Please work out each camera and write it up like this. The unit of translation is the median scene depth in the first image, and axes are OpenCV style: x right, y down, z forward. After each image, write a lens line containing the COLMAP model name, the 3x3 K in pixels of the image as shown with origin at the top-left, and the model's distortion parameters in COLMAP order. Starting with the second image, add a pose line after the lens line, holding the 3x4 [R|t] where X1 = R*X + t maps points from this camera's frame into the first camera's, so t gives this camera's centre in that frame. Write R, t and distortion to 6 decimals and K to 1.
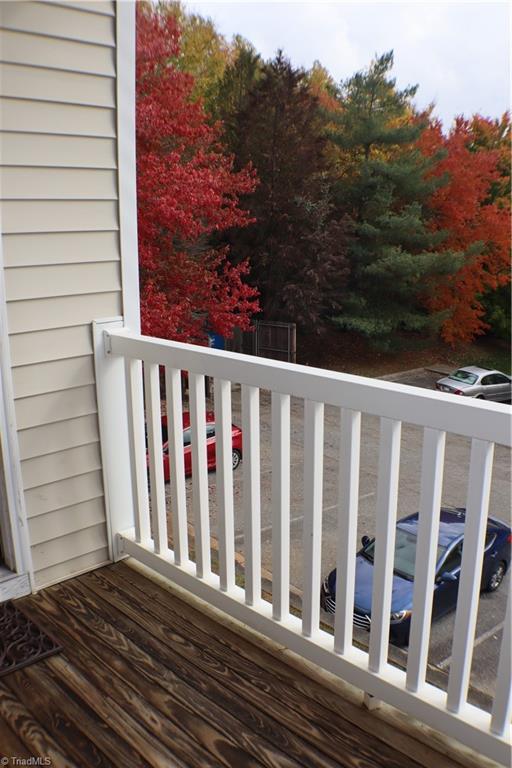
lens RADIAL K [[670.6, 0, 256.0], [0, 670.6, 384.0], [0, 0, 1]] dist [-0.180665, 0.088594]
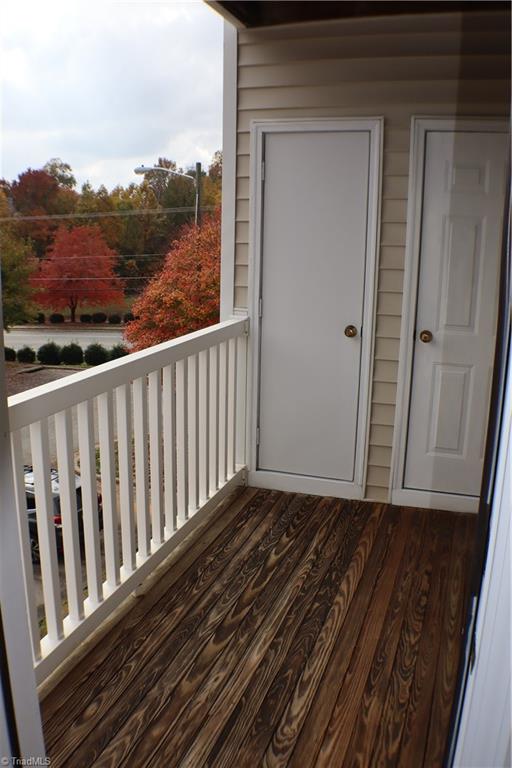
lens RADIAL K [[670.6, 0, 256.0], [0, 670.6, 384.0], [0, 0, 1]] dist [-0.180665, 0.088594]
pose [[-0.458787, -0.192504, 0.867443, -1.076118], [0.196330, 0.930158, 0.310260, -0.302031], [-0.866584, 0.312649, -0.388950, 1.206803]]
